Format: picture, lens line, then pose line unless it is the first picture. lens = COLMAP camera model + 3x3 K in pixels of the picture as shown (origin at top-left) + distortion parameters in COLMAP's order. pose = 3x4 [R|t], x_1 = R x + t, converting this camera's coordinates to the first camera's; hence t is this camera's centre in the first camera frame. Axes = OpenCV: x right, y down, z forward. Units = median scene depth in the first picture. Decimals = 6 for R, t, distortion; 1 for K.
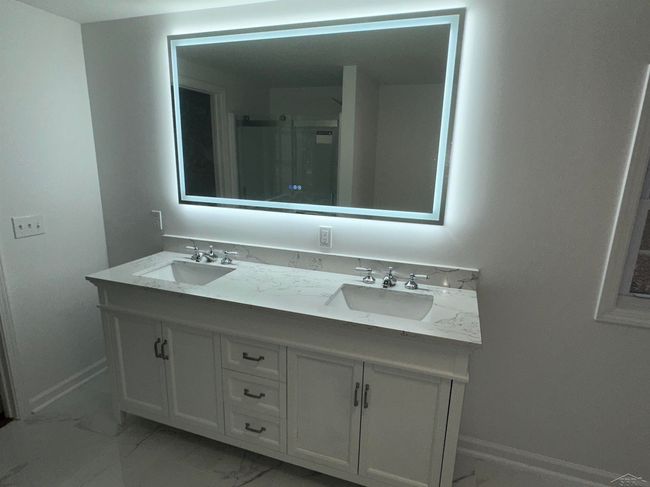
lens RADIAL K [[386.6, 0, 322.7], [0, 386.6, 246.5], [0, 0, 1]] dist [-0.001240, -0.000179]
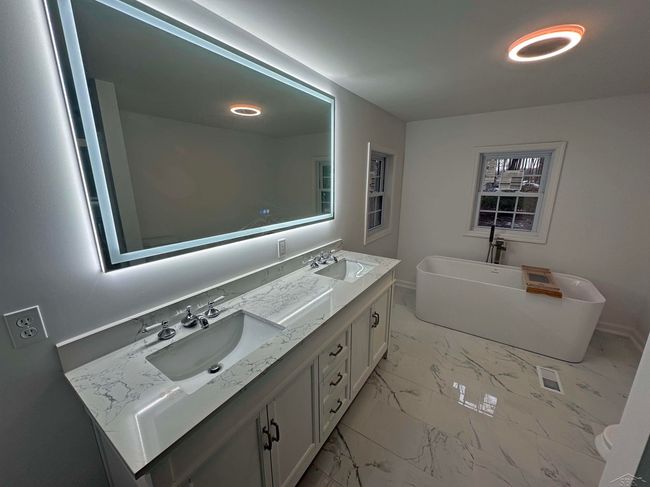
lens RADIAL K [[258.8, 0, 325.0], [0, 258.8, 243.5], [0, 0, 1]] dist [-0.000614, -0.000192]
pose [[0.242868, -0.254799, 0.935998, -0.735575], [0.238002, 0.951047, 0.197140, -0.169906], [-0.940410, 0.174890, 0.291622, 0.636313]]
